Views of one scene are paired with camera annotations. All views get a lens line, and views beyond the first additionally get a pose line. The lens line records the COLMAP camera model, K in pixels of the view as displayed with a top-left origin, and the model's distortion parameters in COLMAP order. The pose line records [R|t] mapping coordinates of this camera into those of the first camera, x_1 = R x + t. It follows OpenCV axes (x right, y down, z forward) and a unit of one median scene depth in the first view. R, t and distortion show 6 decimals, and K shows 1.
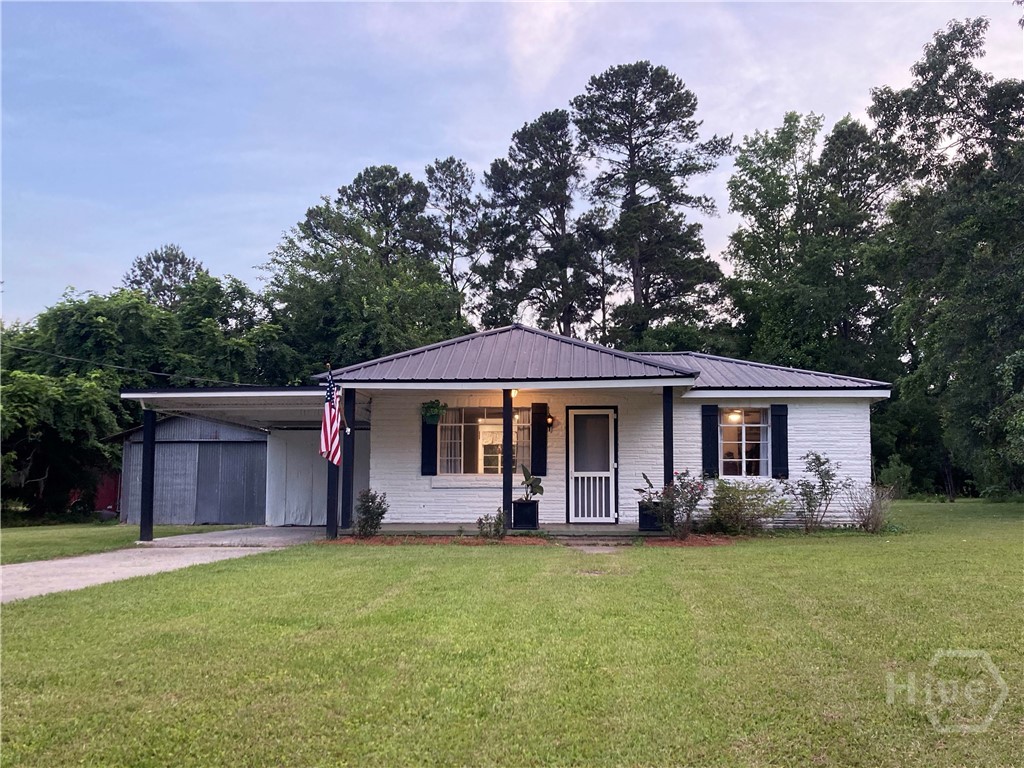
lens RADIAL K [[892.4, 0, 496.8], [0, 892.4, 387.8], [0, 0, 1]] dist [0.035000, -0.009243]
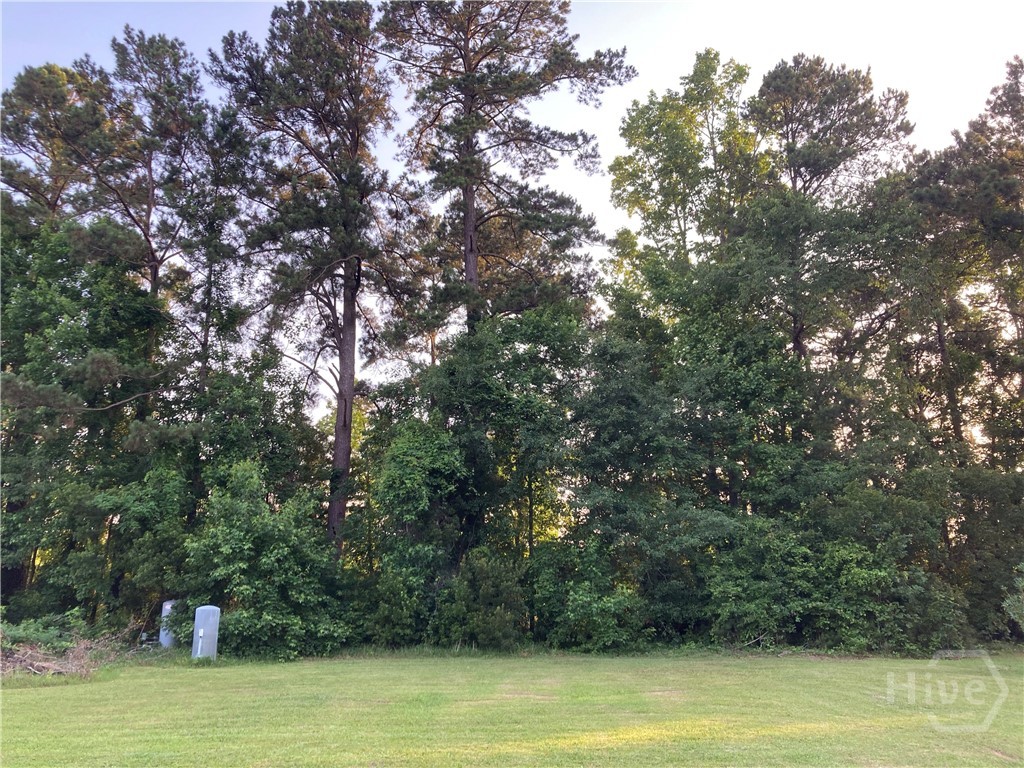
lens RADIAL K [[892.4, 0, 496.8], [0, 892.4, 387.8], [0, 0, 1]] dist [0.035000, -0.009243]
pose [[0.986356, 0.050798, 0.156596, 0.086108], [-0.029385, 0.990254, -0.136137, 0.044030], [-0.161985, 0.129678, 0.978235, 0.428699]]
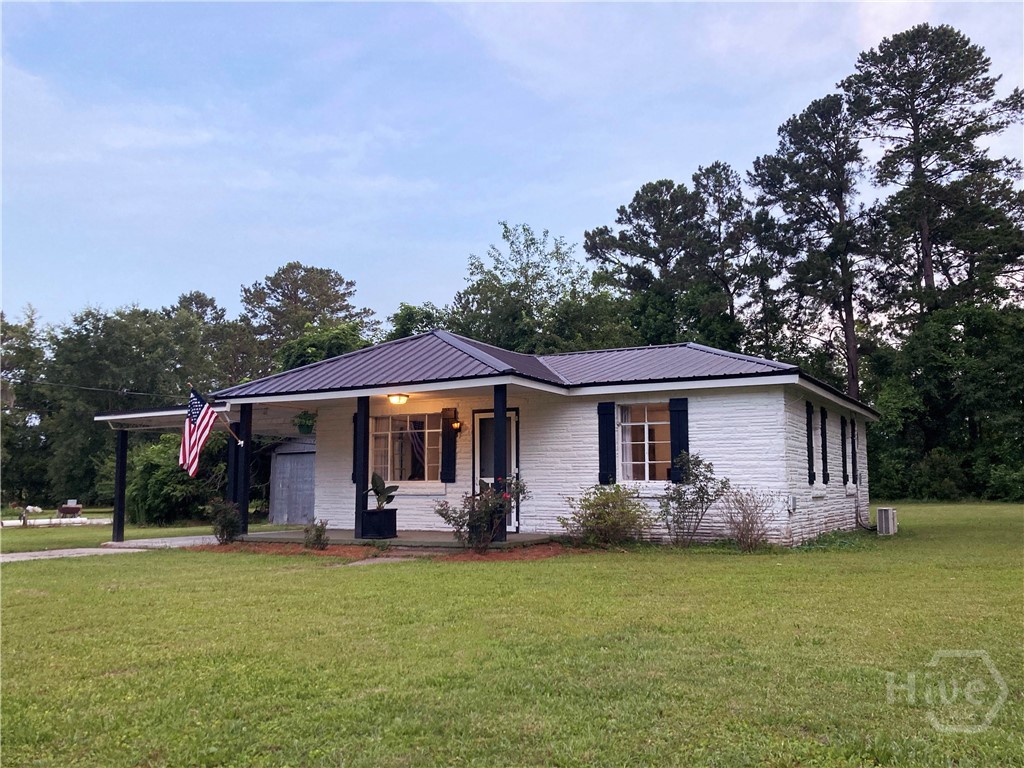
lens RADIAL K [[826.7, 0, 512.0], [0, 826.7, 384.0], [0, 0, 1]] dist [0.026071, -0.003792]
pose [[0.915761, -0.055235, -0.397909, 0.099972], [0.051068, 0.998473, -0.021072, 0.002803], [0.398466, -0.001023, 0.917183, 0.041011]]
